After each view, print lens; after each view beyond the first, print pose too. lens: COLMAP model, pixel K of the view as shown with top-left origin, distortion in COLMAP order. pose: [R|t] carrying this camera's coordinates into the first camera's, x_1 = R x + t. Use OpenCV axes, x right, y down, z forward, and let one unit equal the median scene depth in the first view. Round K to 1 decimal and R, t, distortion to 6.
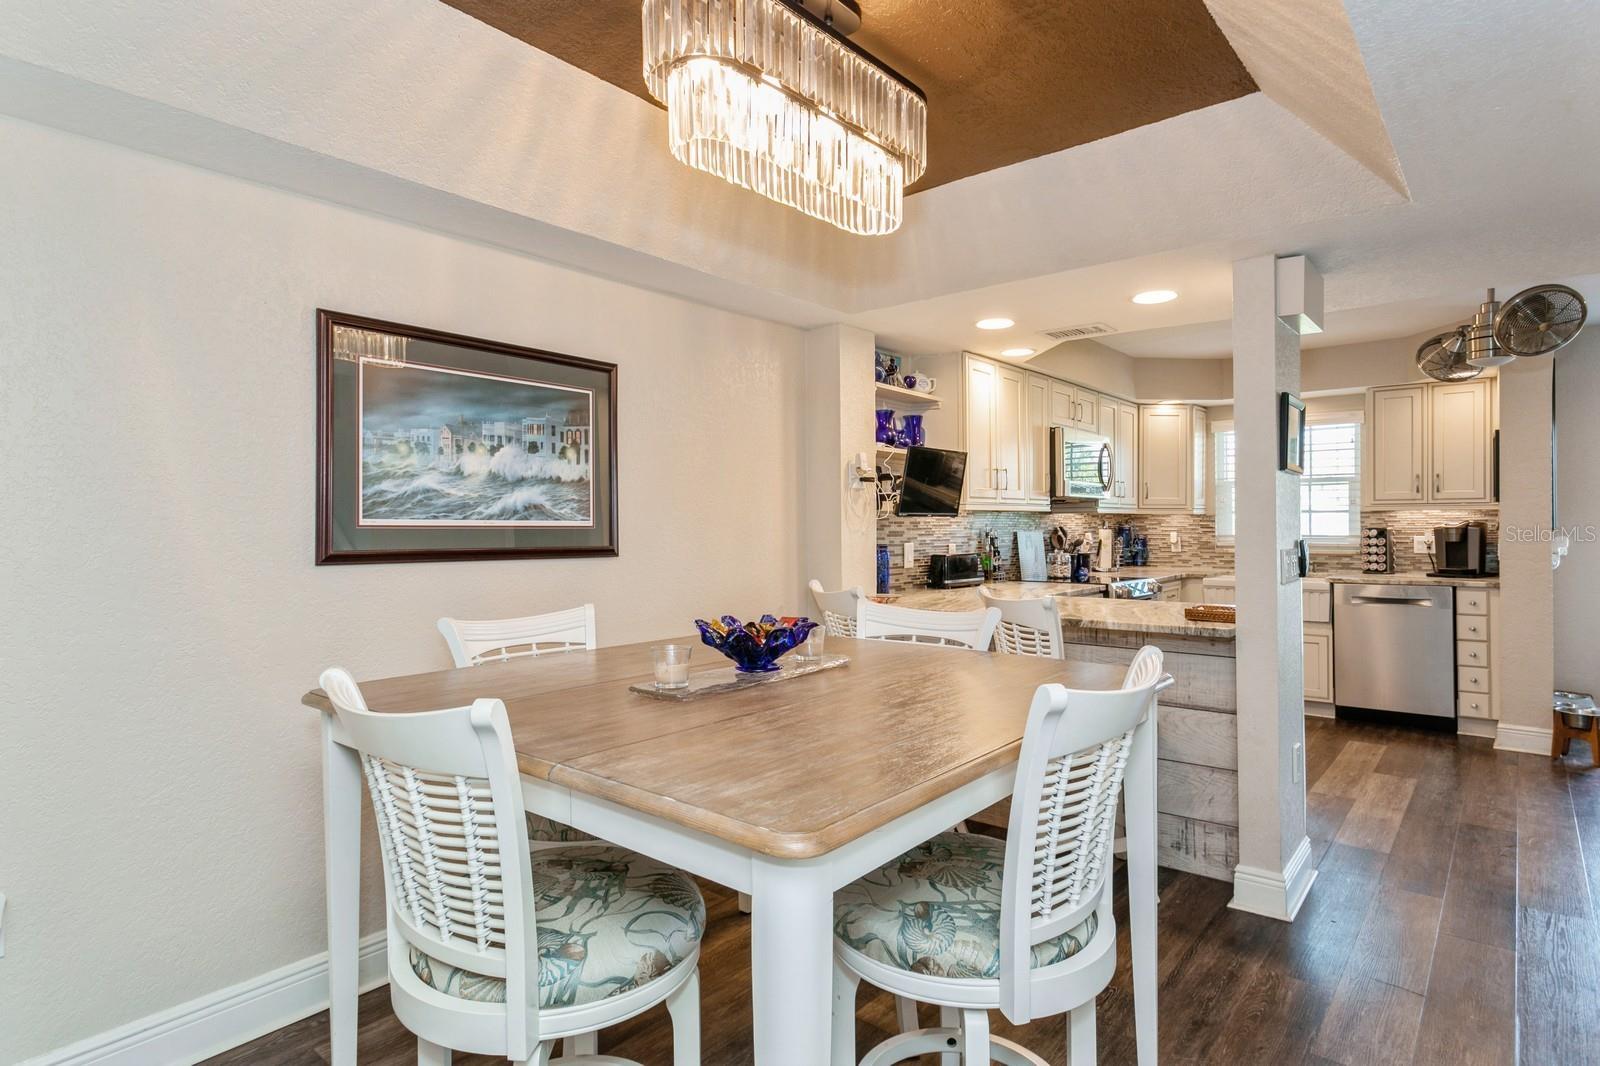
lens RADIAL K [[848.6, 0, 810.5], [0, 848.6, 536.1], [0, 0, 1]] dist [-0.006429, 0.006525]
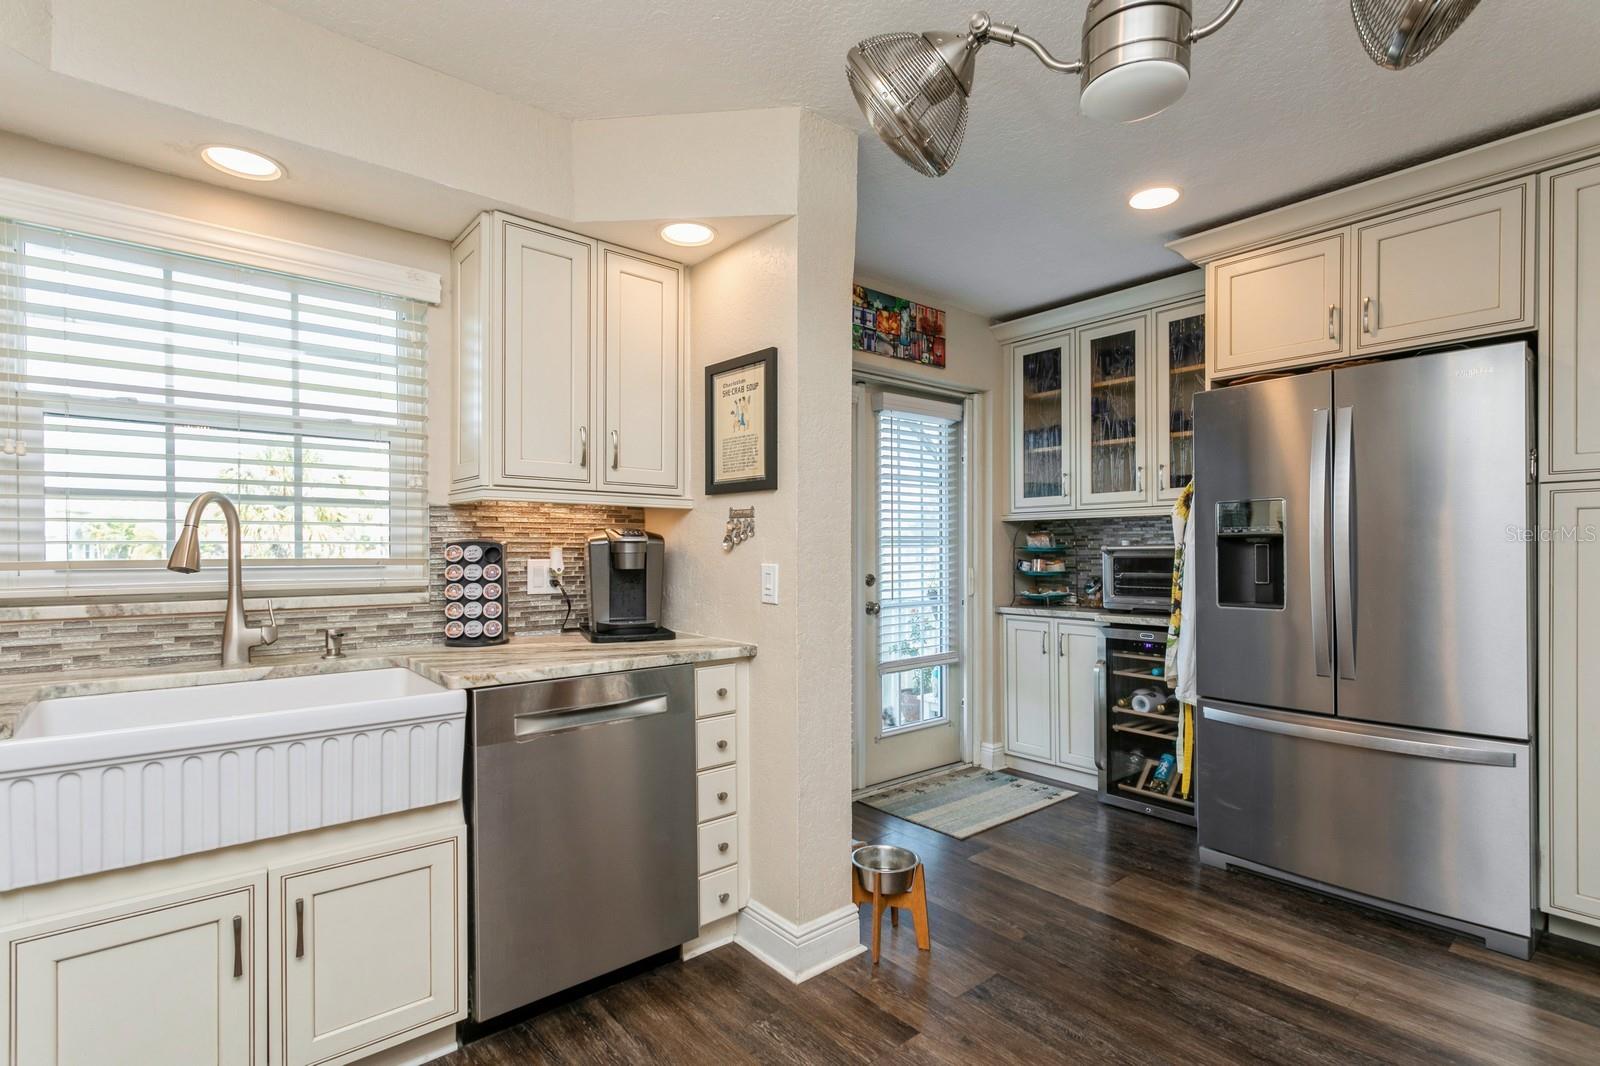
lens RADIAL K [[760.9, 0, 803.0], [0, 760.9, 557.6], [0, 0, 1]] dist [0.003038, 0.002495]
pose [[0.180310, -0.008029, 0.983577, 0.582900], [0.010013, 0.999930, 0.006327, -0.004080], [-0.983559, 0.008708, 0.180378, 1.453576]]
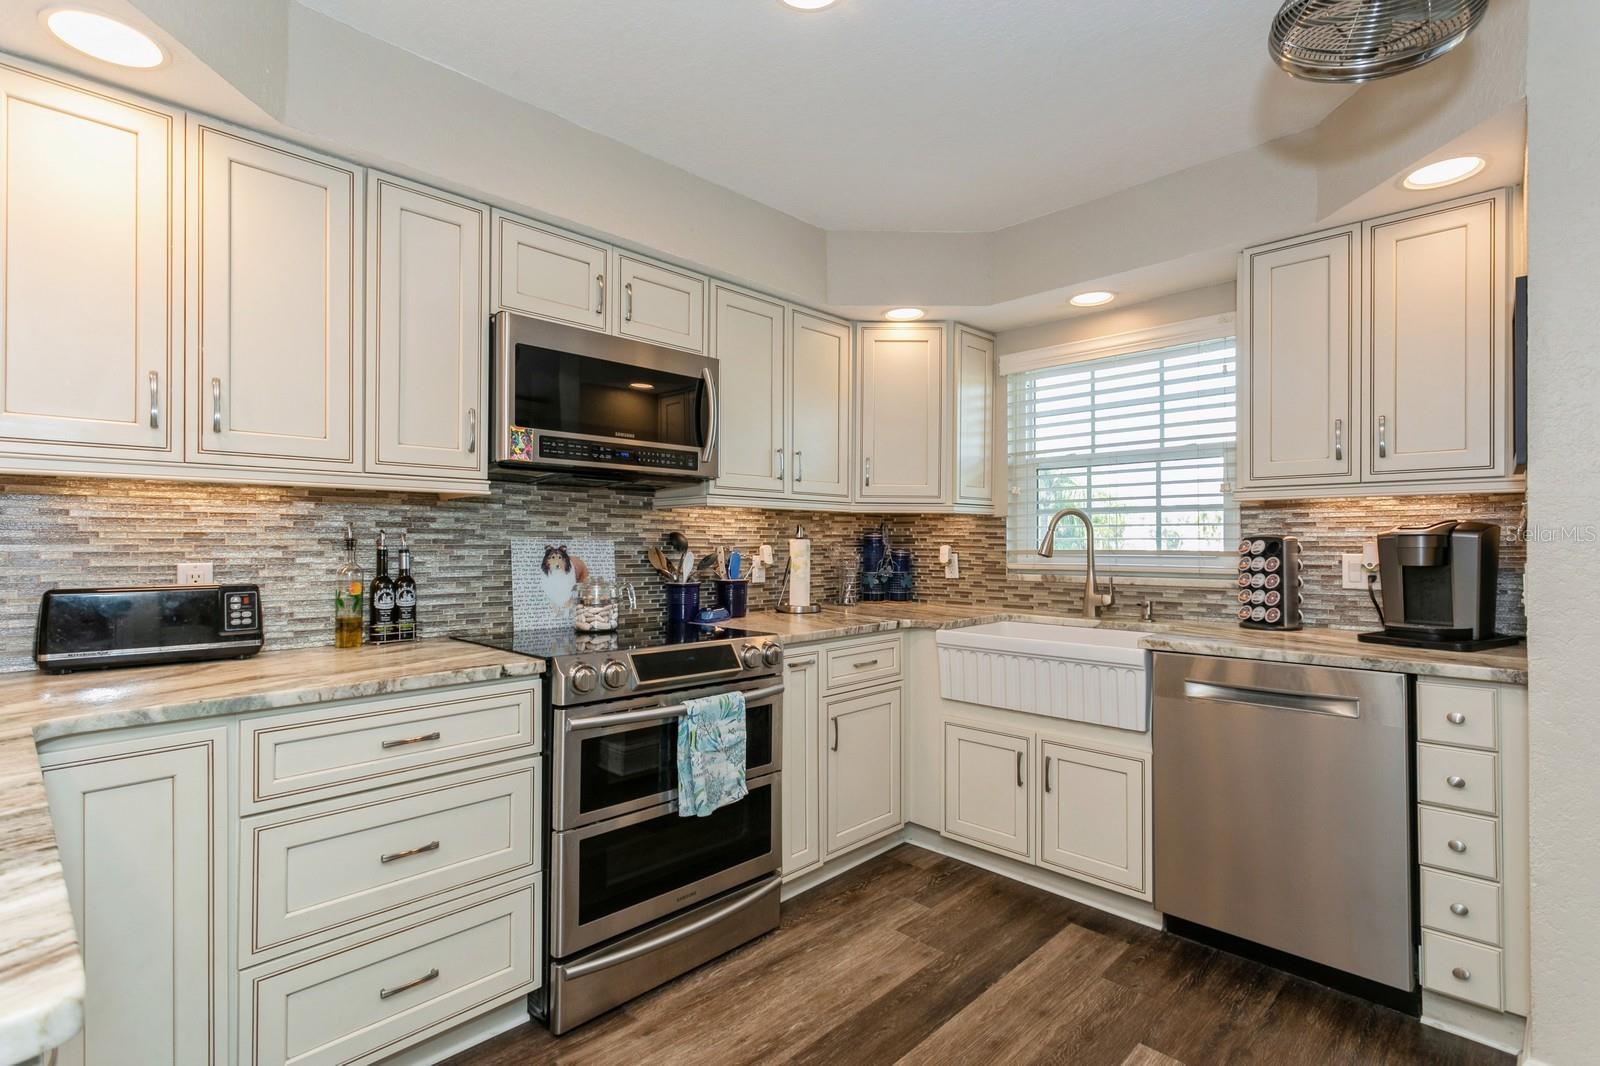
lens RADIAL K [[760.9, 0, 805.0], [0, 760.9, 547.9], [0, 0, 1]] dist [0.003038, 0.002495]
pose [[0.996616, 0.005425, -0.082014, 0.830145], [-0.006085, 0.999951, -0.007799, 0.003883], [0.081967, 0.008271, 0.996601, 1.010630]]
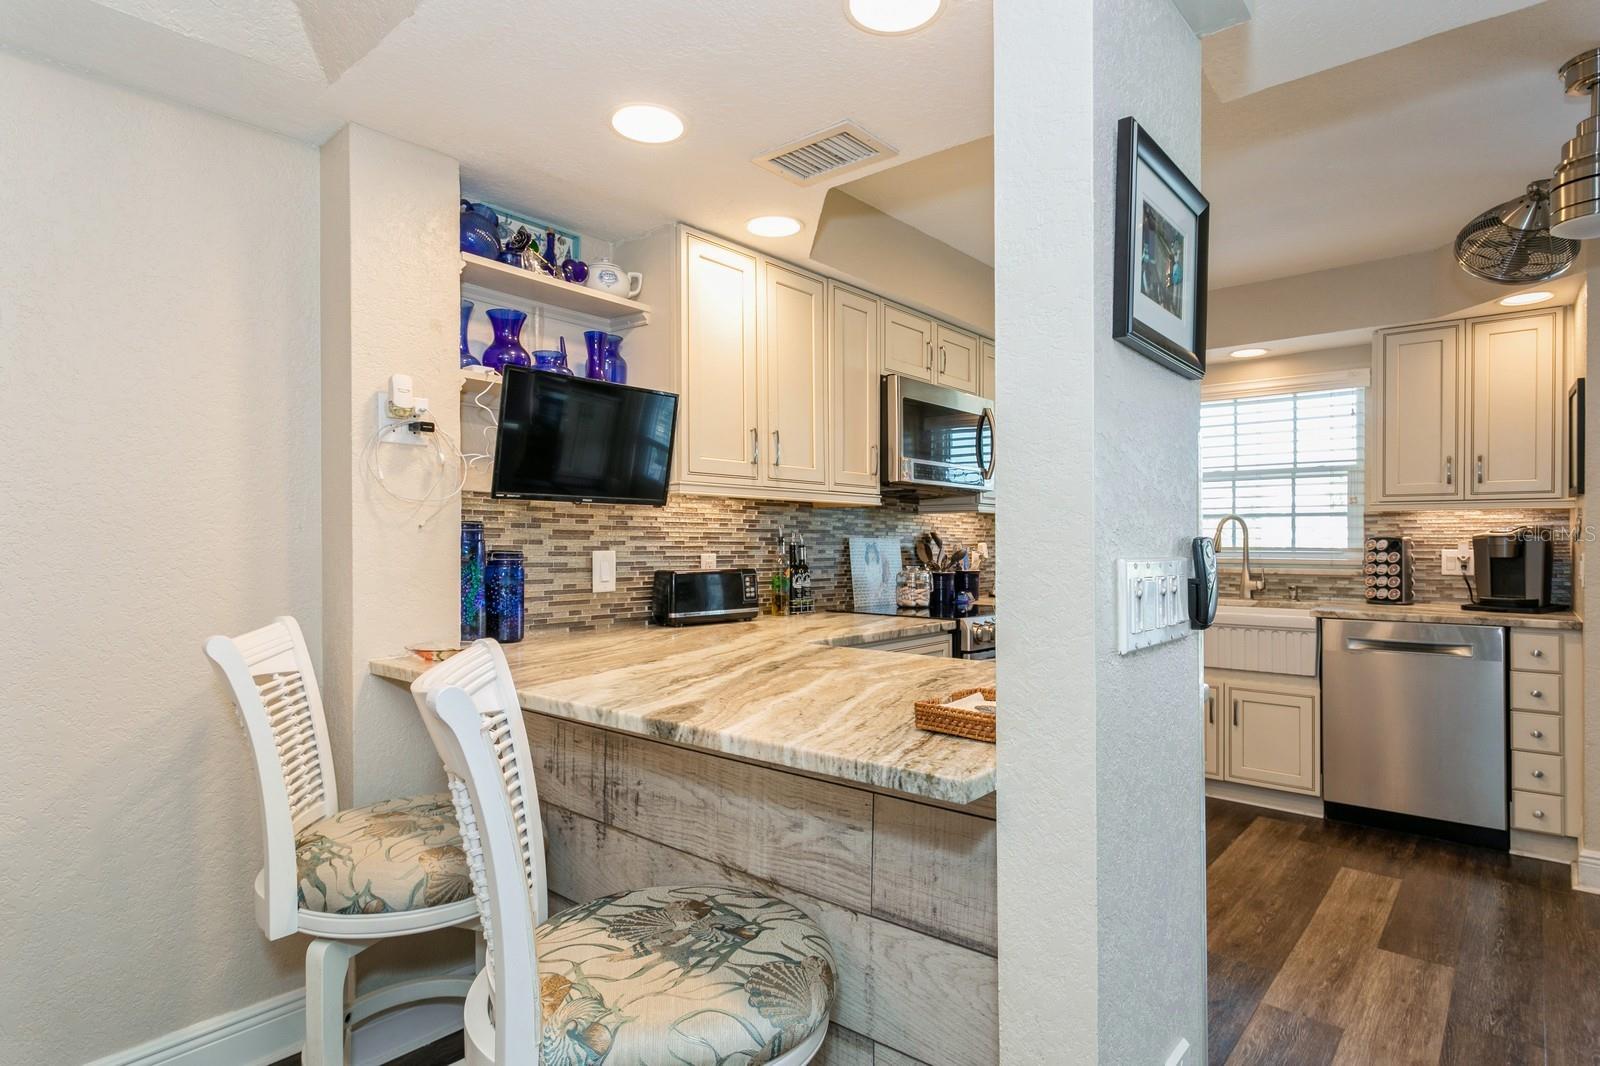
lens RADIAL K [[842.8, 0, 819.1], [0, 842.8, 554.6], [0, 0, 1]] dist [-0.002690, 0.001894]
pose [[0.999960, 0.007154, -0.005392, 0.405110], [-0.007153, 0.999974, 0.000164, 0.014252], [0.005393, -0.000126, 0.999985, 0.603066]]
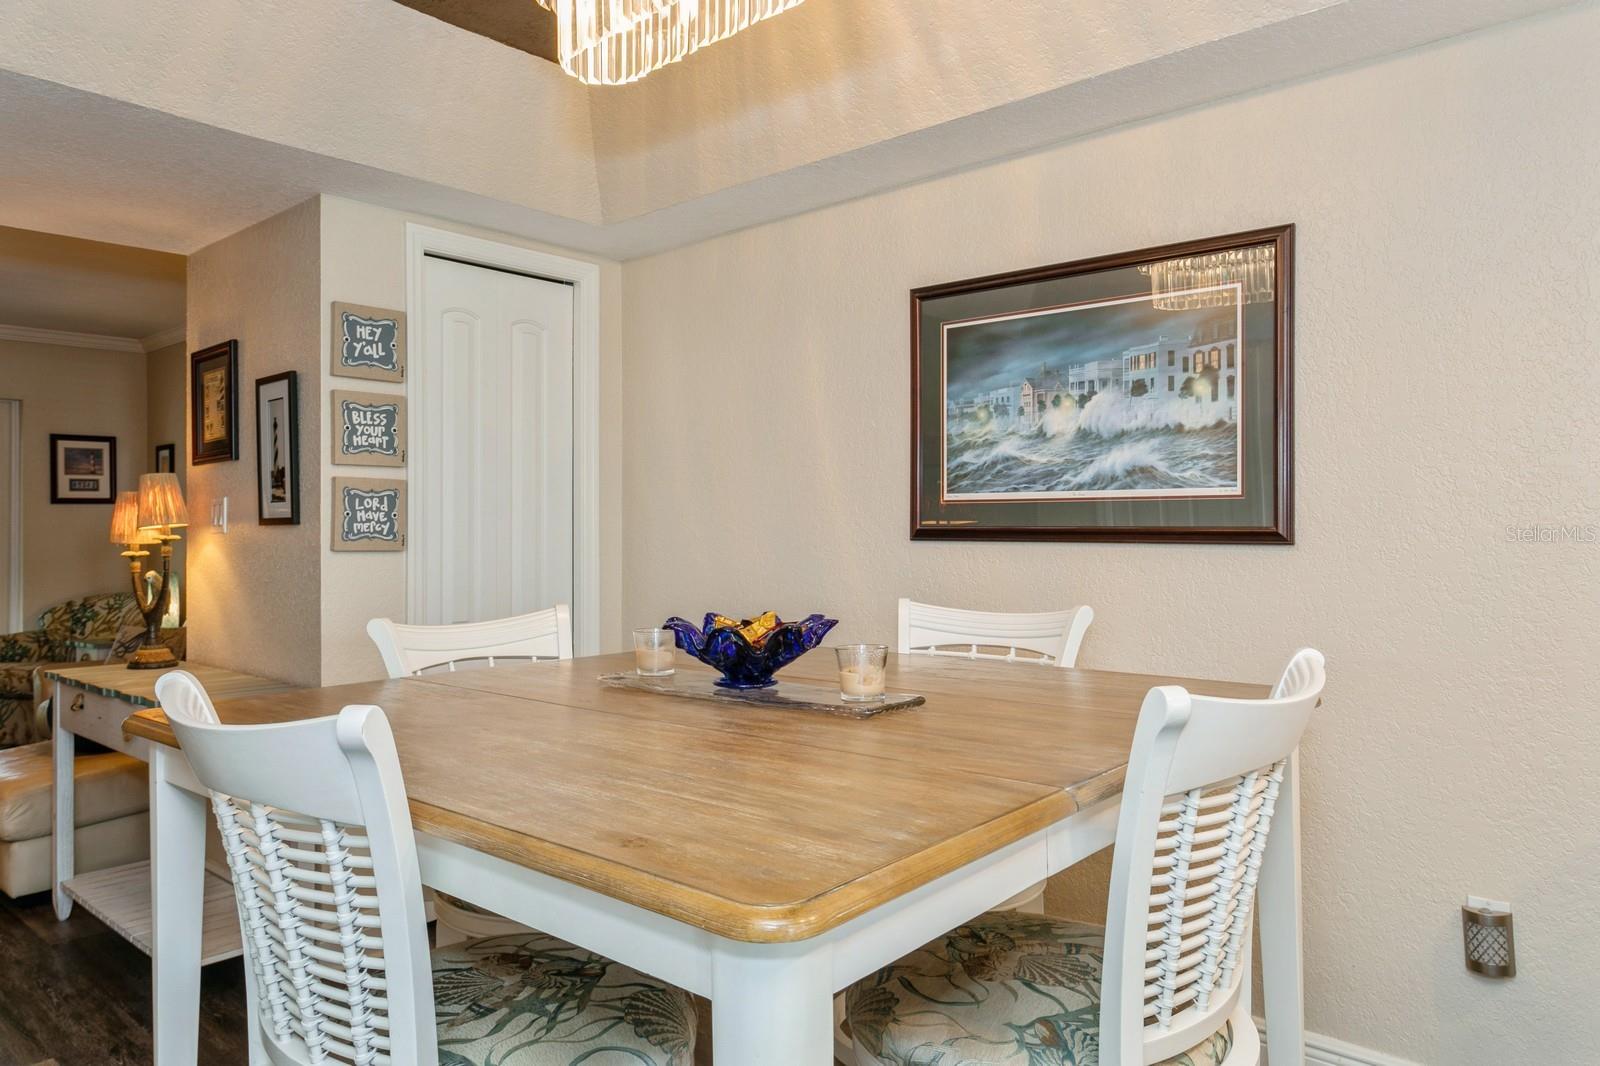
lens RADIAL K [[1068.8, 0, 800.4], [0, 1068.8, 527.3], [0, 0, 1]] dist [-0.006783, 0.003034]
pose [[-0.022298, 0.001366, -0.999750, 0.536525], [-0.007486, 0.999971, 0.001533, 0.013296], [0.999723, 0.007519, -0.022287, 0.675229]]
